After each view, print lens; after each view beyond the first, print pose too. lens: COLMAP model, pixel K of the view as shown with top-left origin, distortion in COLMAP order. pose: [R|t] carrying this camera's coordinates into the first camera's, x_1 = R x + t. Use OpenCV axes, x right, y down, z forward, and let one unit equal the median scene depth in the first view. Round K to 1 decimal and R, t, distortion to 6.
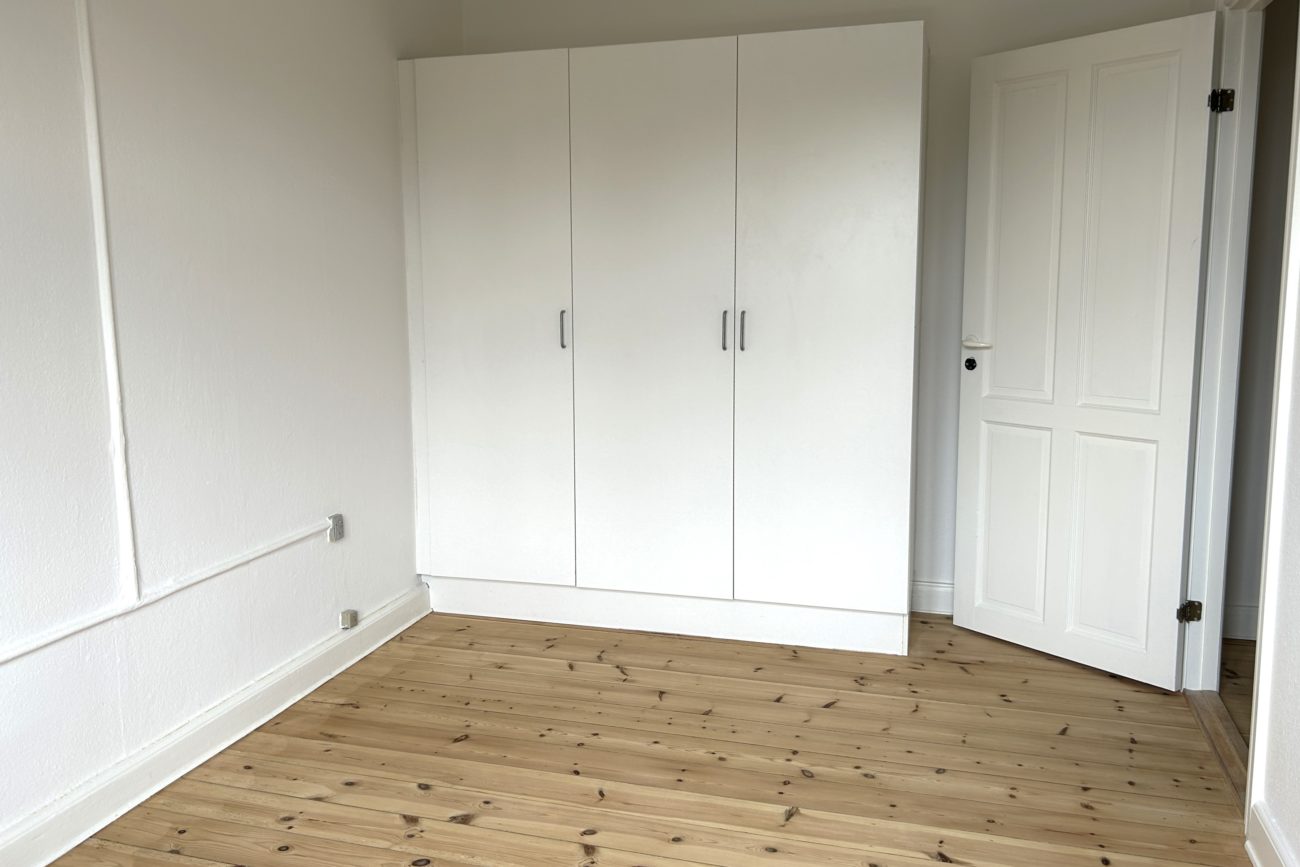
lens RADIAL K [[1008.9, 0, 649.6], [0, 1008.9, 431.1], [0, 0, 1]] dist [0.036136, 0.000506]
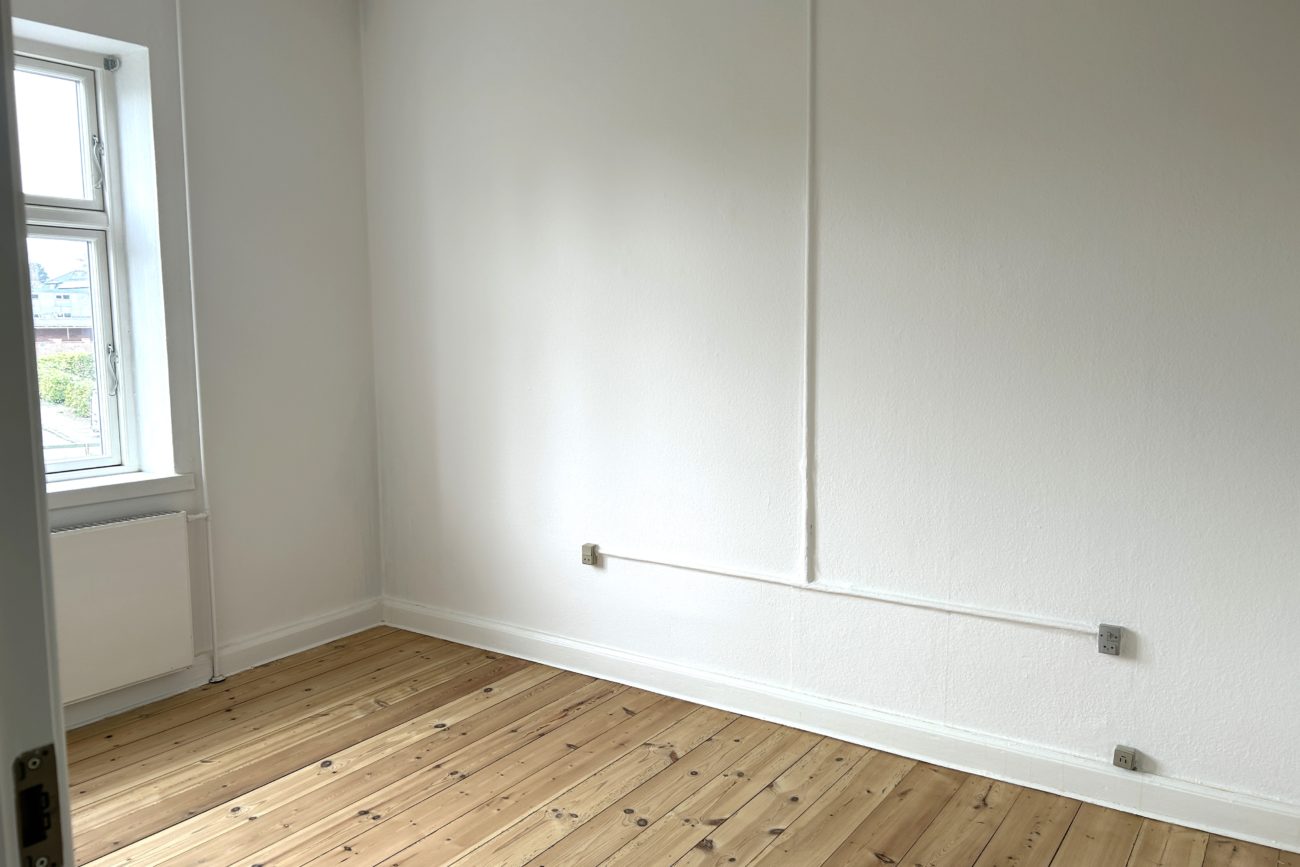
lens RADIAL K [[1008.9, 0, 648.7], [0, 1008.9, 434.0], [0, 0, 1]] dist [0.036136, 0.000506]
pose [[-0.281516, 0.122646, -0.951686, 0.717620], [-0.138758, 0.976170, 0.166847, -0.196349], [0.949471, 0.179024, -0.257790, 1.001685]]
